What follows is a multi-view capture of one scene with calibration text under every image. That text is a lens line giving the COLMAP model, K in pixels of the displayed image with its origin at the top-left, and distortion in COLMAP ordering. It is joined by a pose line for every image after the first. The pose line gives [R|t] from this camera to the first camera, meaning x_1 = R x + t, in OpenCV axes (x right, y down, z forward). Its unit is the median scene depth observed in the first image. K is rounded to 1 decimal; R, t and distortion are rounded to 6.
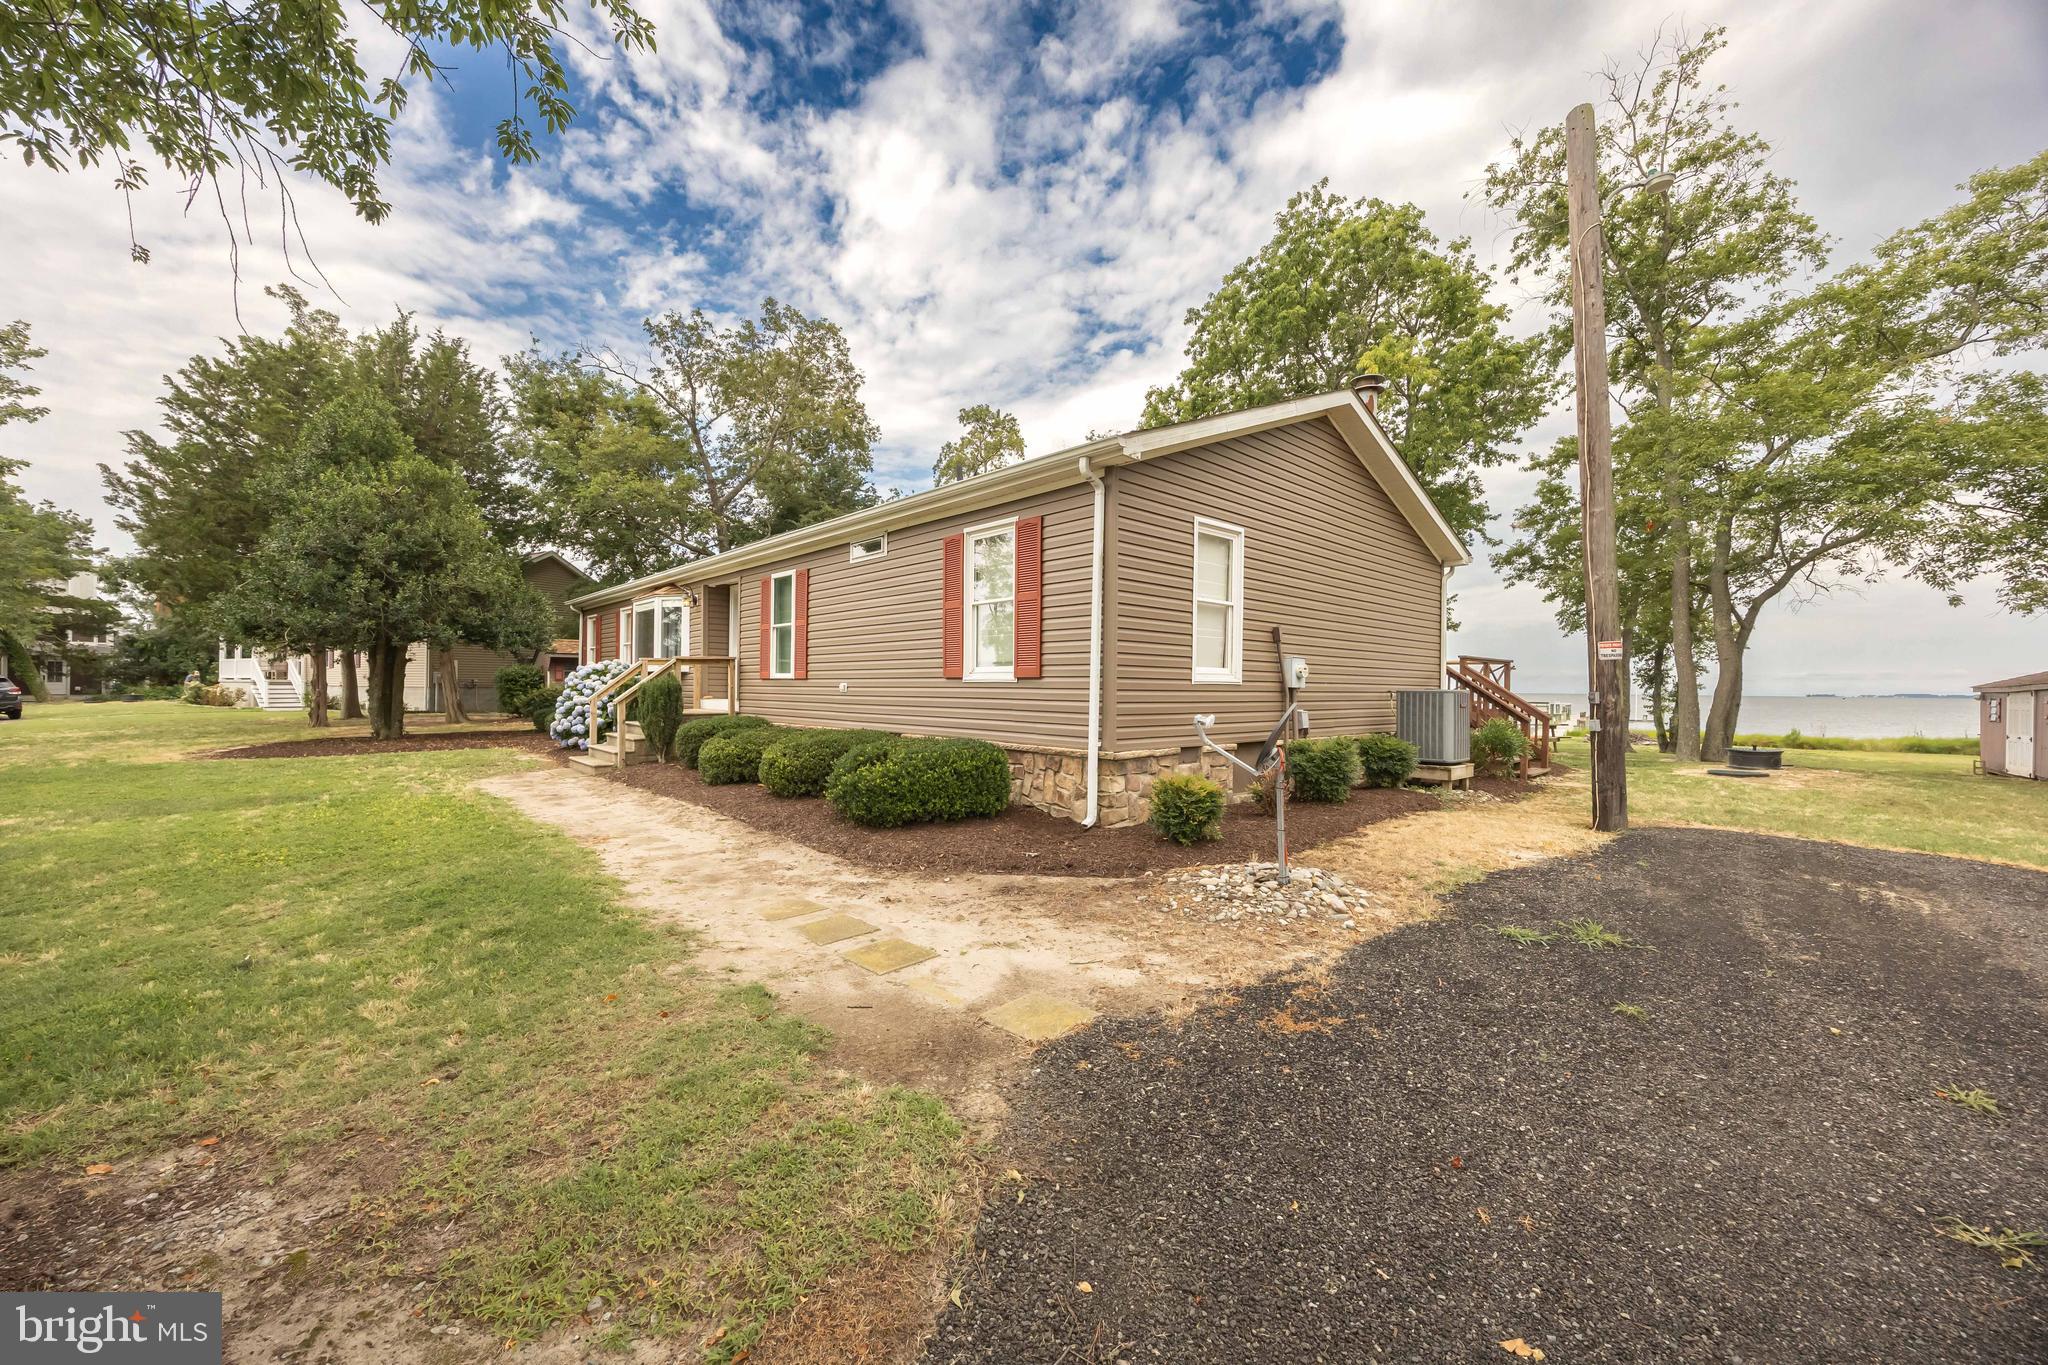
lens RADIAL K [[797.1, 0, 1021.3], [0, 797.1, 683.1], [0, 0, 1]] dist [-0.009879, -0.000093]
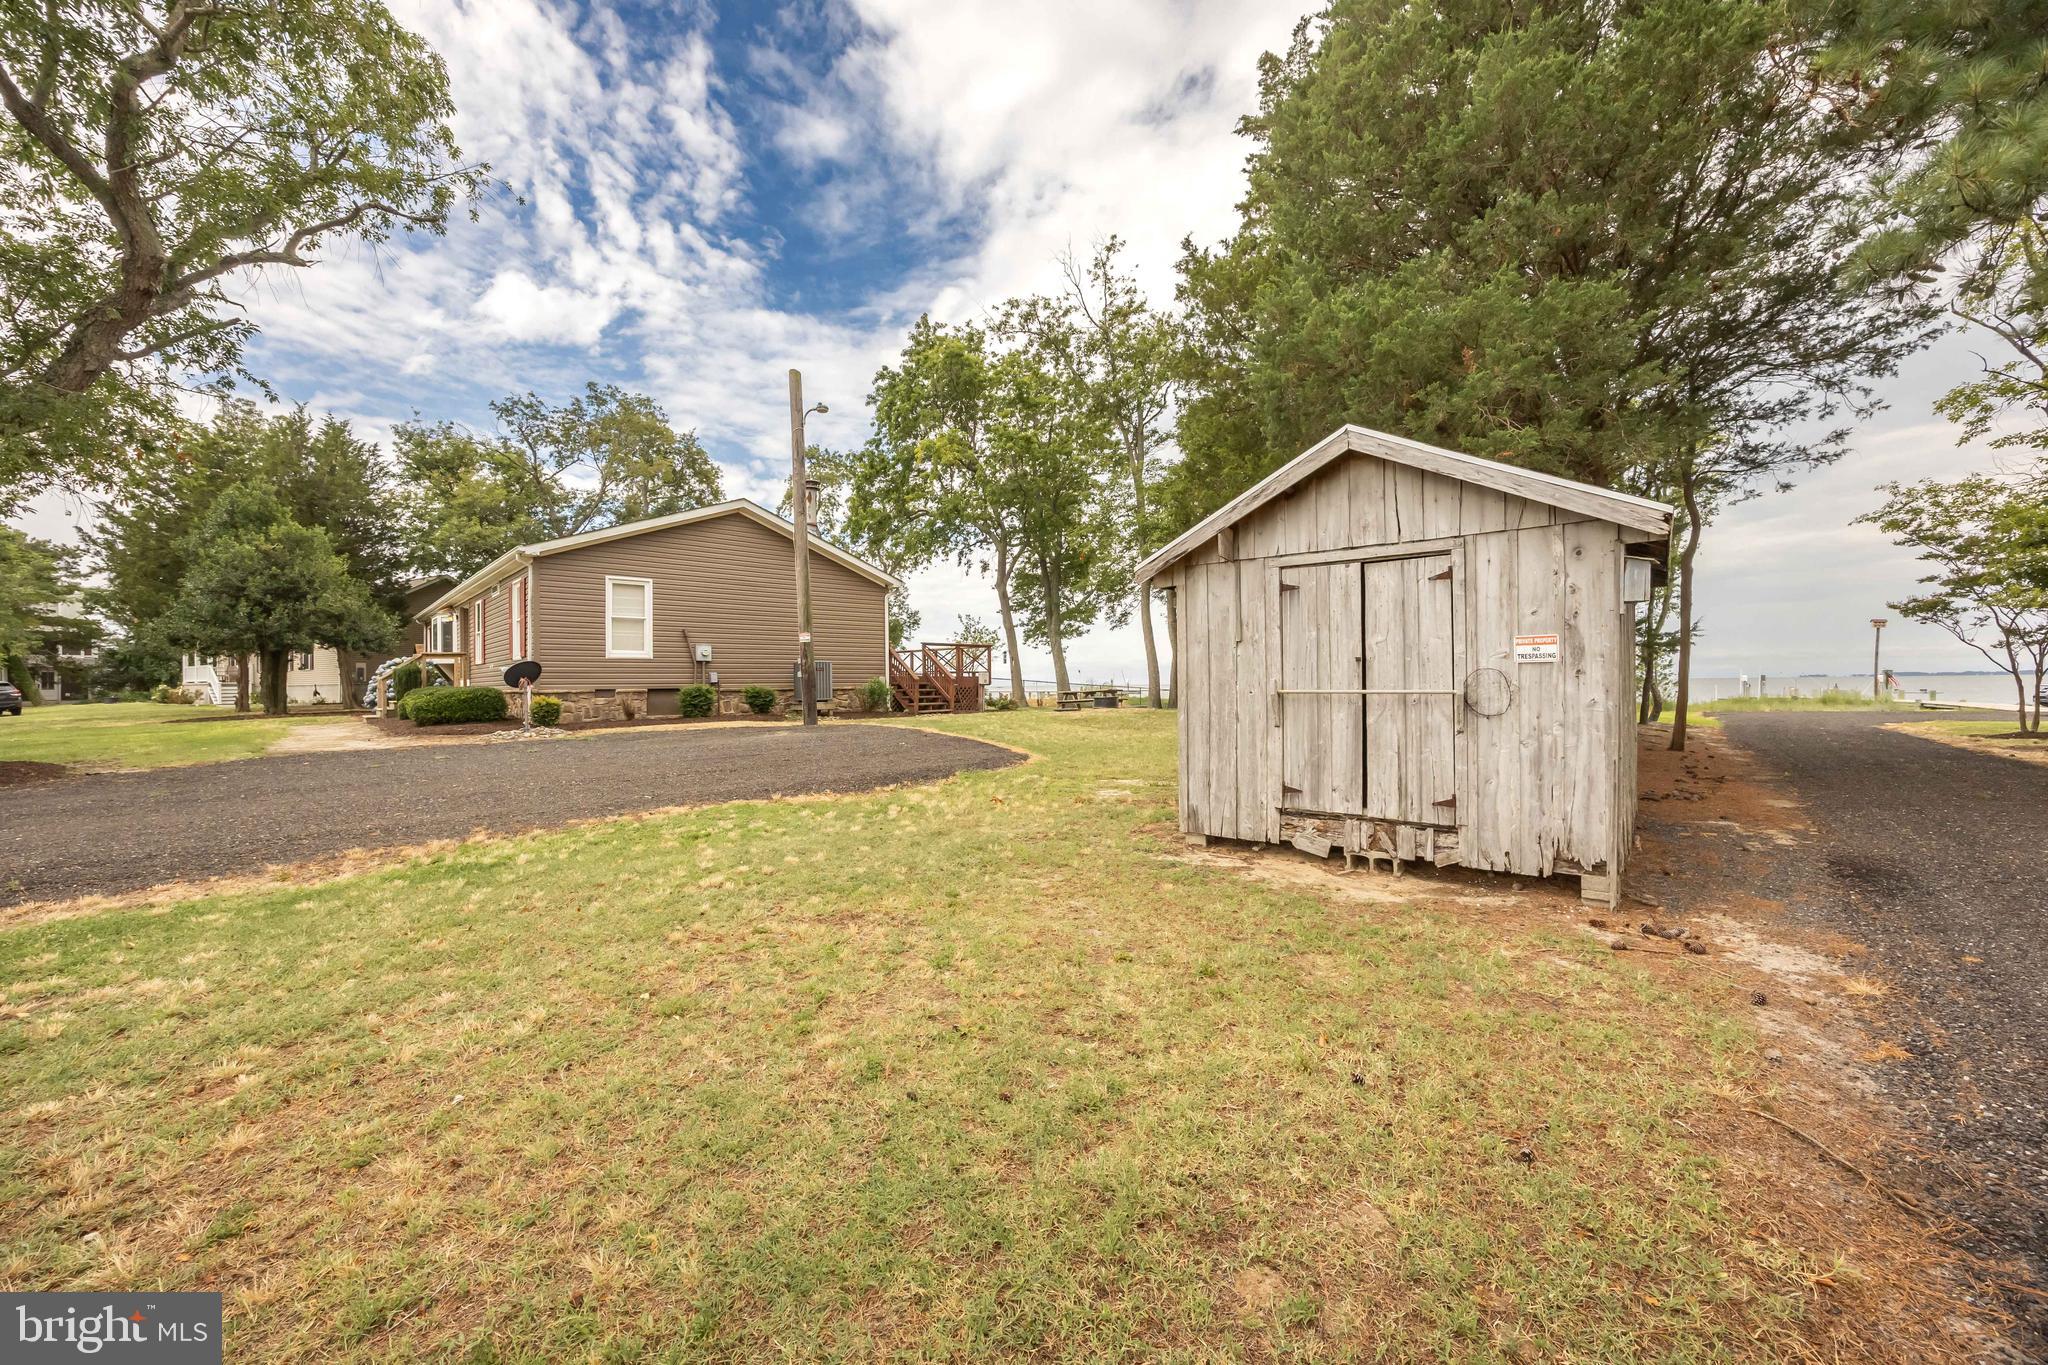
lens RADIAL K [[797.1, 0, 1027.6], [0, 797.1, 686.0], [0, 0, 1]] dist [-0.009879, -0.000093]
pose [[0.999813, -0.018187, 0.006518, 0.422947], [0.018161, 0.999827, 0.004110, 0.027490], [-0.006592, -0.003990, 0.999970, -0.342568]]
